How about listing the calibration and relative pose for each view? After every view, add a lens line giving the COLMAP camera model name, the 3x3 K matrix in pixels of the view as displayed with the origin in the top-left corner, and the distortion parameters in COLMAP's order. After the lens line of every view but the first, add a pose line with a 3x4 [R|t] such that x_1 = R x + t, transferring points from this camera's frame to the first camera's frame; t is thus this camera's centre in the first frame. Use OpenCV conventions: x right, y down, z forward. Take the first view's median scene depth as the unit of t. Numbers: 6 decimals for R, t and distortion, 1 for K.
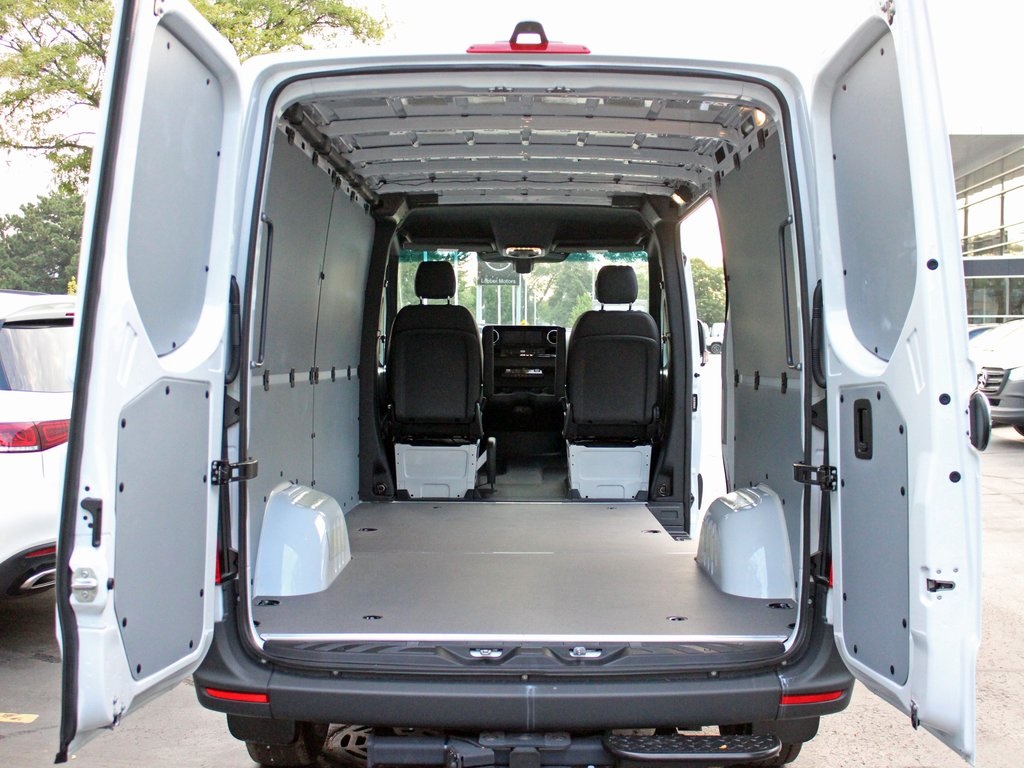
lens RADIAL K [[1382.9, 0, 509.0], [0, 1382.9, 384.8], [0, 0, 1]] dist [-0.019810, 0.000000]
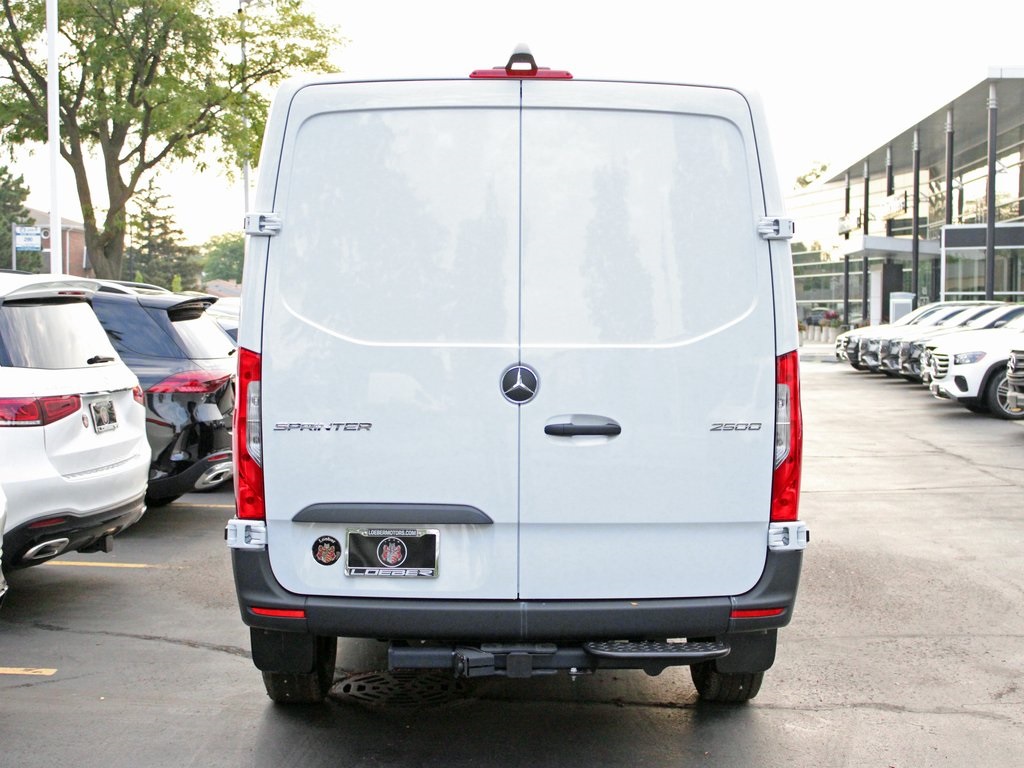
lens RADIAL K [[1663.9, 0, 515.4], [0, 1663.9, 376.3], [0, 0, 1]] dist [-0.018746, 0.000000]
pose [[0.999740, -0.000734, 0.022788, -0.015124], [0.000720, 1.000000, 0.000625, 0.011876], [-0.022788, -0.000608, 0.999740, -0.278605]]
